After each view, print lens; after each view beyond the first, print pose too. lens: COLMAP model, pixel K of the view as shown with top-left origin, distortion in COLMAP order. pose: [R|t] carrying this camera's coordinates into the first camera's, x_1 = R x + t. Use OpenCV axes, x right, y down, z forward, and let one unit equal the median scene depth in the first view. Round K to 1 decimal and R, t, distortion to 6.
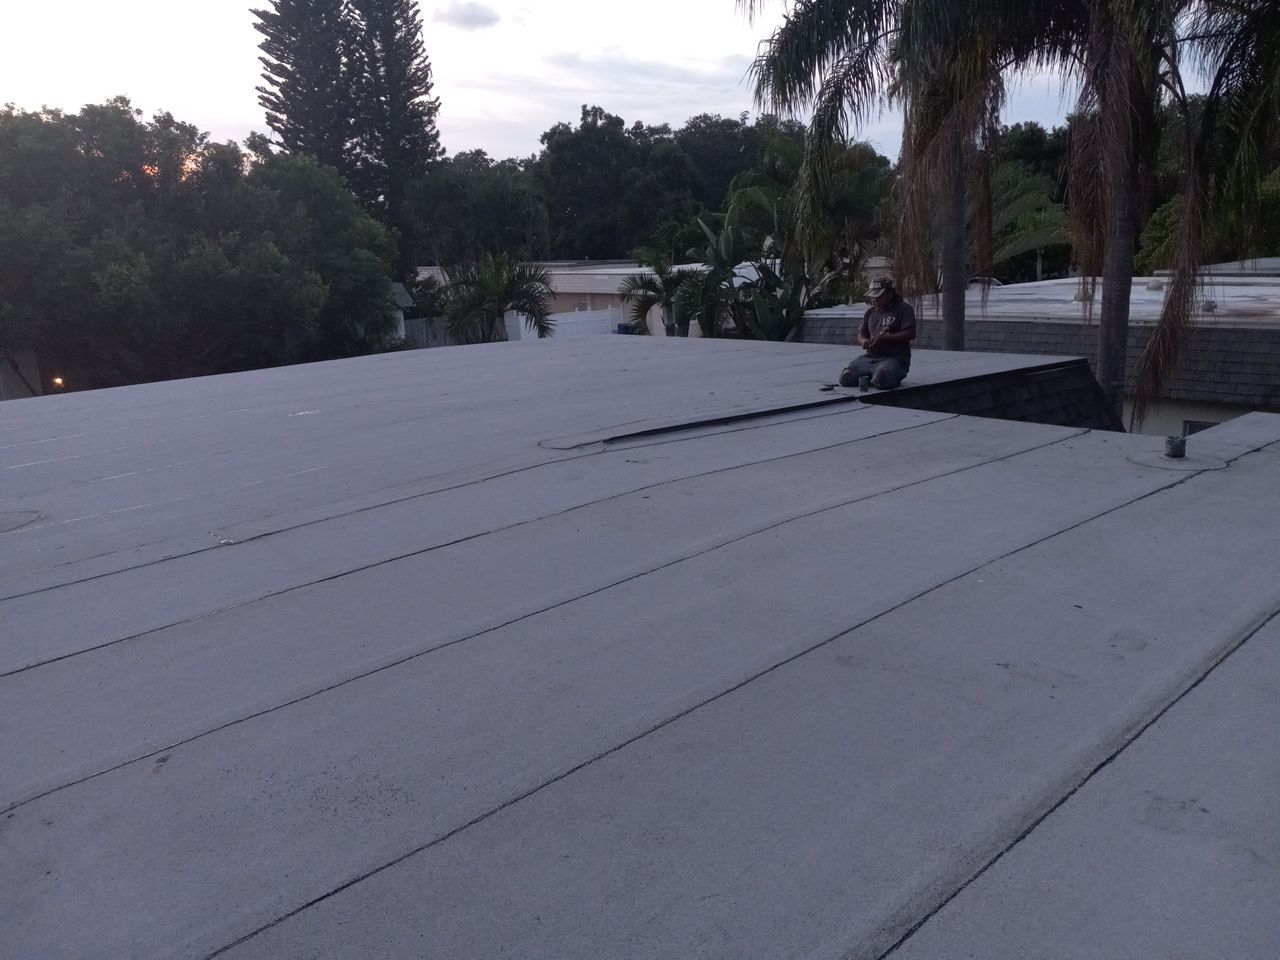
lens RADIAL K [[1009.6, 0, 643.7], [0, 1009.6, 477.9], [0, 0, 1]] dist [0.040924, -0.062529]
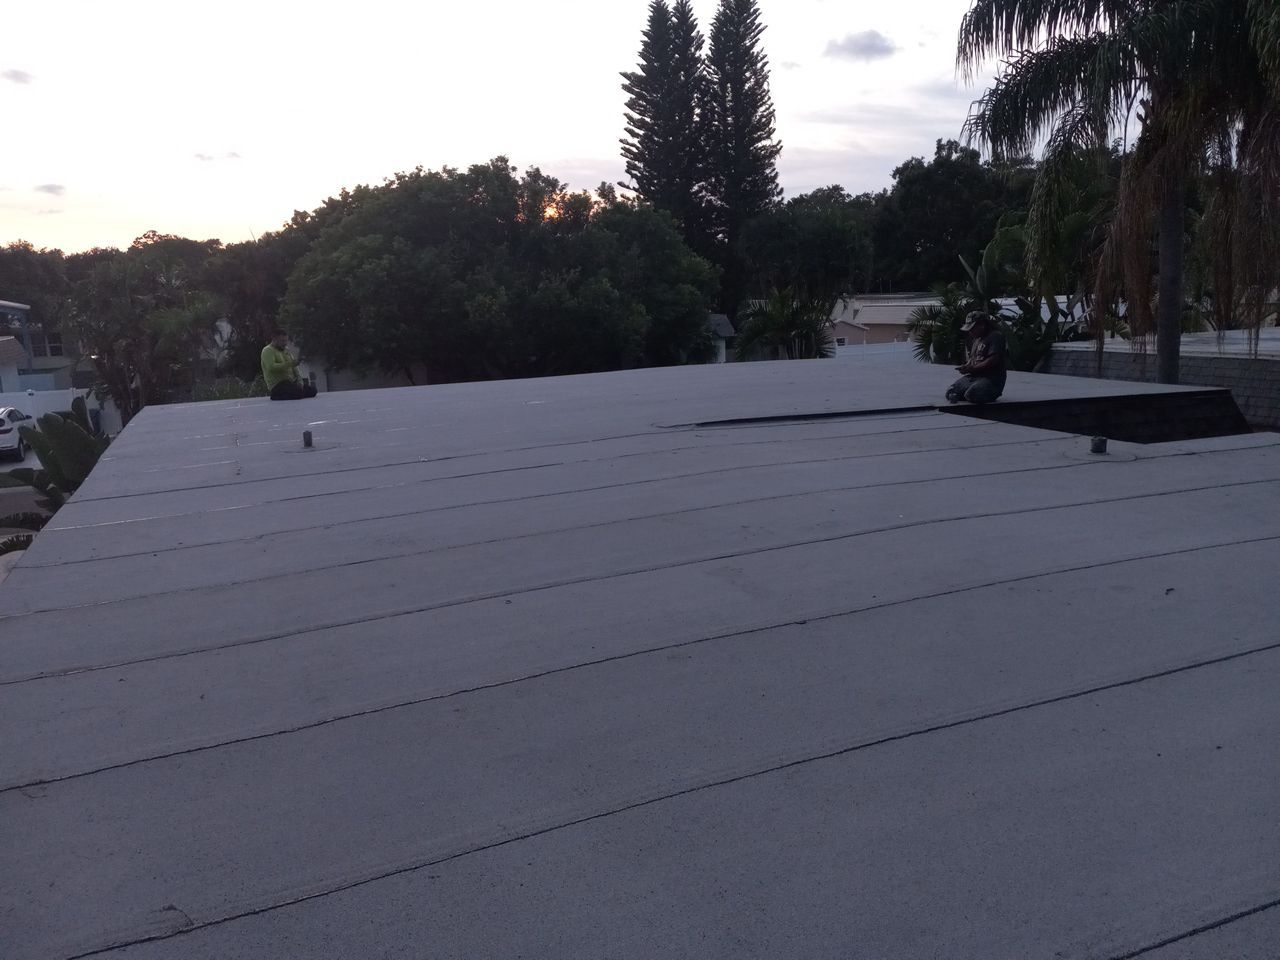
lens RADIAL K [[1009.6, 0, 645.0], [0, 1009.6, 489.9], [0, 0, 1]] dist [0.040924, -0.062529]
pose [[0.940575, 0.072433, -0.331770, 0.087324], [-0.079028, 0.996852, -0.006412, 0.016534], [0.330261, 0.032250, 0.943339, -0.080242]]
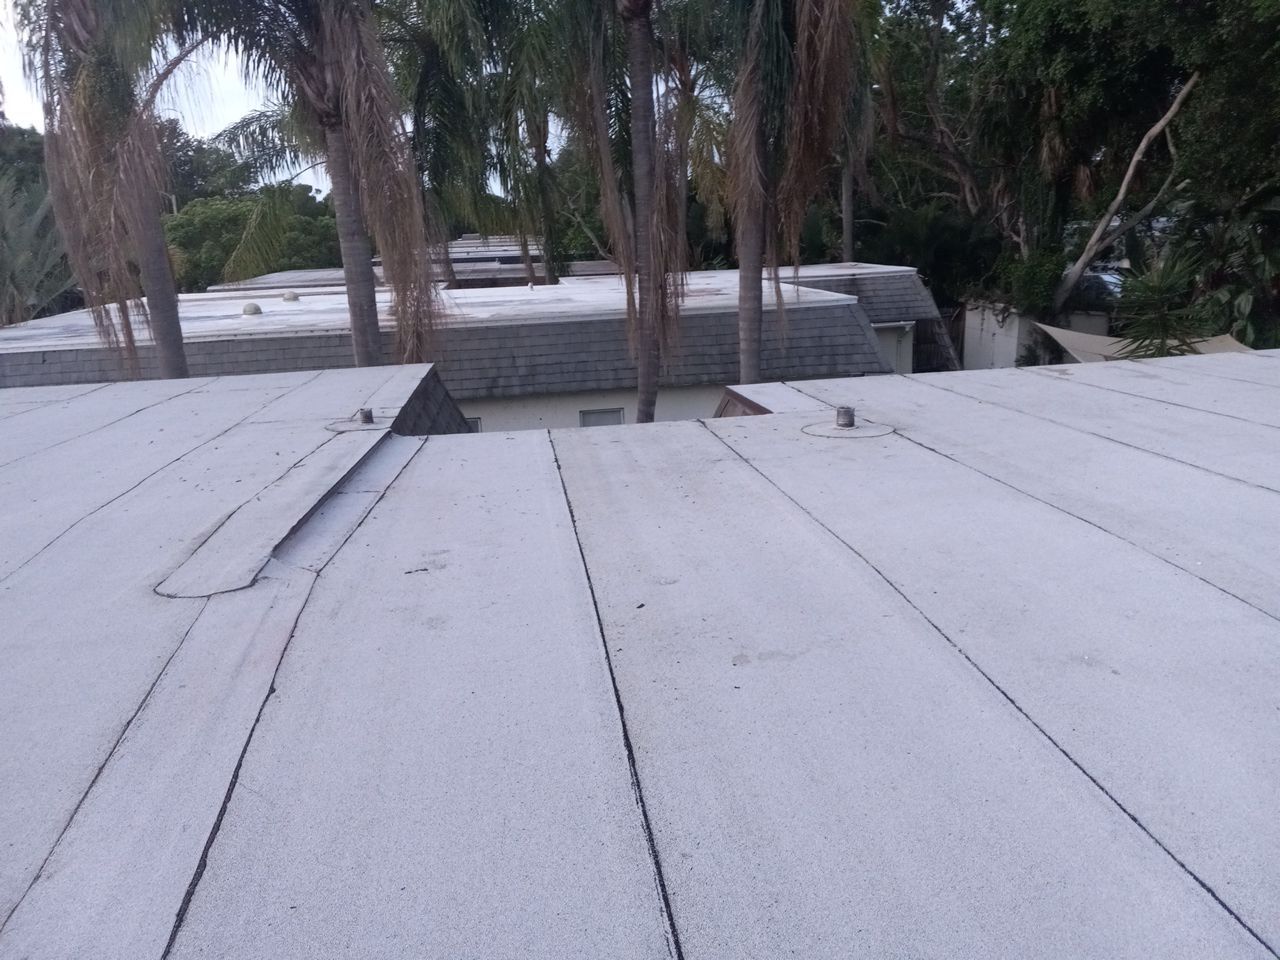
lens RADIAL K [[1009.6, 0, 641.4], [0, 1009.6, 482.9], [0, 0, 1]] dist [0.040924, -0.062529]
pose [[0.557338, -0.191042, 0.808008, -0.093551], [0.205519, 0.974627, 0.088676, -0.021452], [-0.804448, 0.116639, 0.582460, 0.123286]]
